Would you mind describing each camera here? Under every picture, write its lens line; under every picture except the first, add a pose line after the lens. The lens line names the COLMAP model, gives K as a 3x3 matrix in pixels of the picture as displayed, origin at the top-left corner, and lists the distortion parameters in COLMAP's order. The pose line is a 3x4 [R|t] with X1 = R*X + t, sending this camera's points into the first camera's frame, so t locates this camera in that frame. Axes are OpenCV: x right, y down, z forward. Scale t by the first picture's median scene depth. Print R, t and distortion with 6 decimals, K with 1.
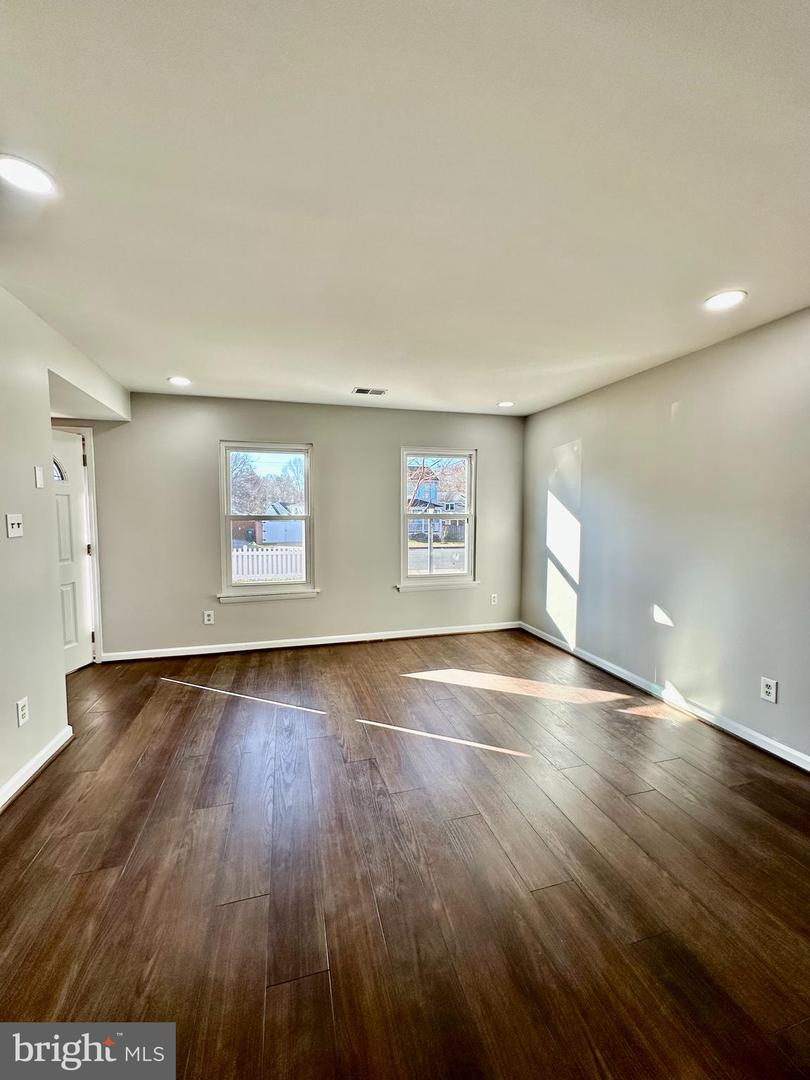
lens RADIAL K [[429.2, 0, 404.5], [0, 429.2, 534.2], [0, 0, 1]] dist [-0.001345, 0.000361]
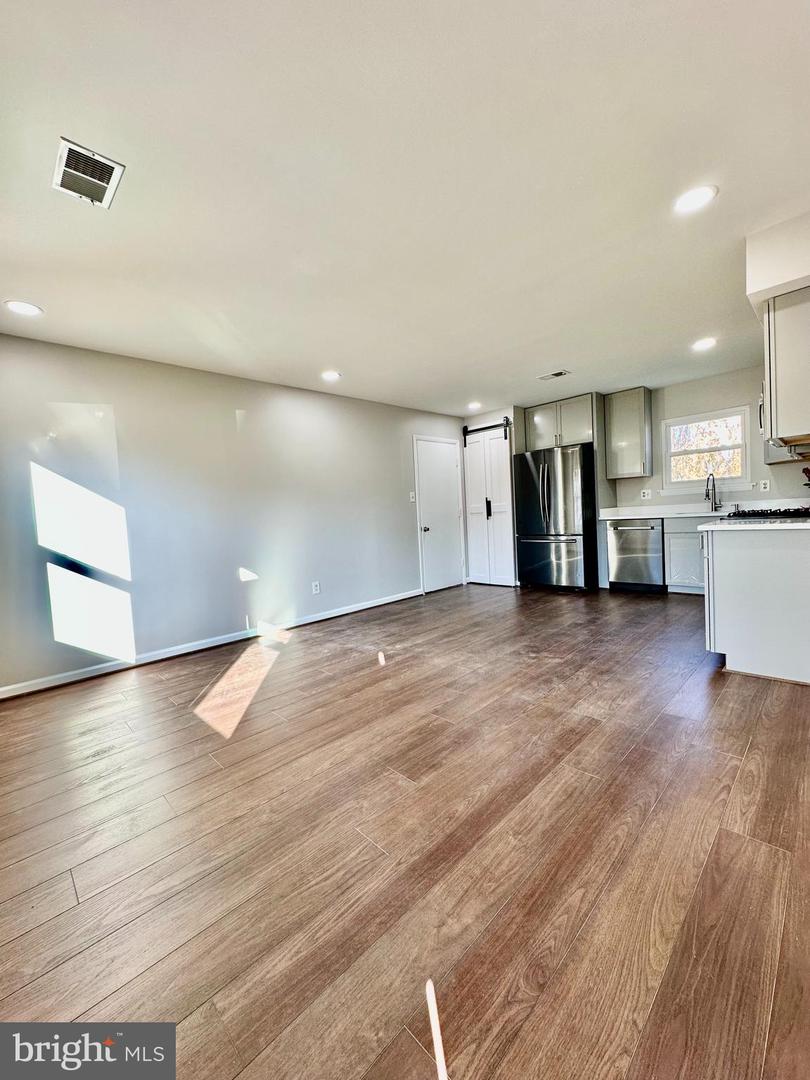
lens RADIAL K [[429.2, 0, 398.7], [0, 429.2, 541.2], [0, 0, 1]] dist [-0.001345, 0.000361]
pose [[-0.474164, -0.023780, 0.880115, -0.750416], [0.103714, 0.991167, 0.082657, 0.032987], [-0.874306, 0.130473, -0.467510, 1.195905]]
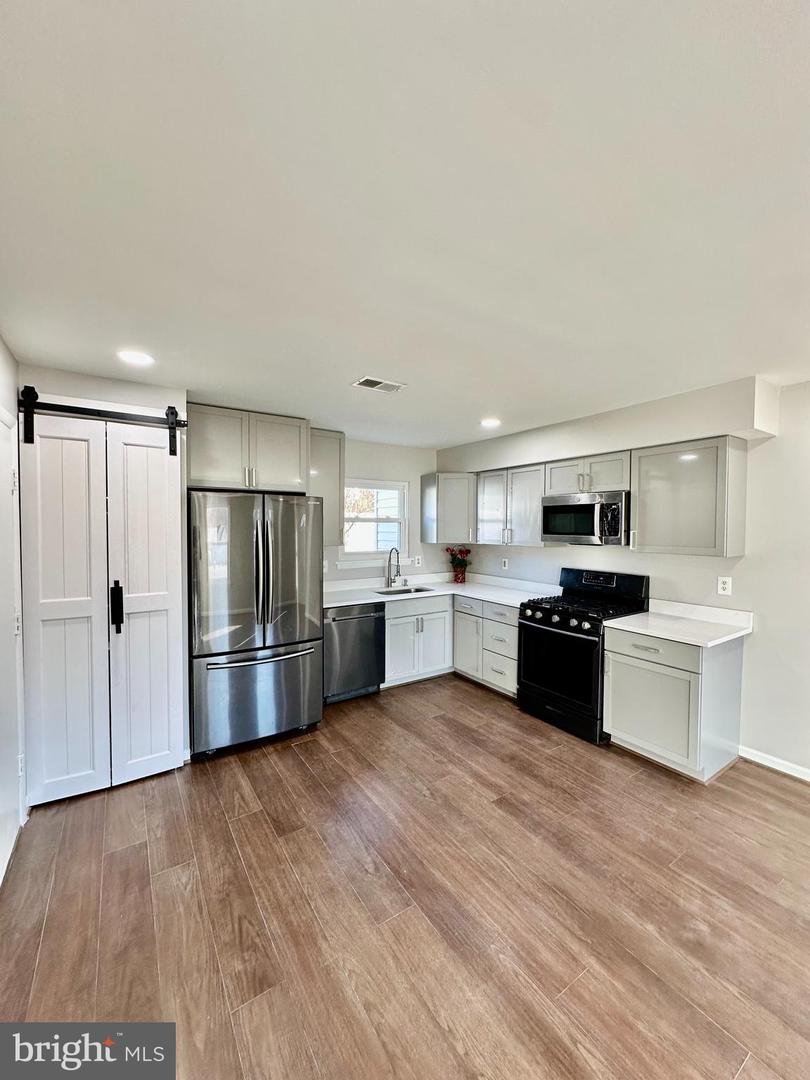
lens RADIAL K [[429.2, 0, 407.6], [0, 429.2, 540.3], [0, 0, 1]] dist [-0.001345, 0.000361]
pose [[-0.950641, 0.010978, -0.310100, 0.480856], [-0.015398, 0.996474, 0.082482, -0.107969], [0.309912, 0.083186, -0.947119, 0.844099]]
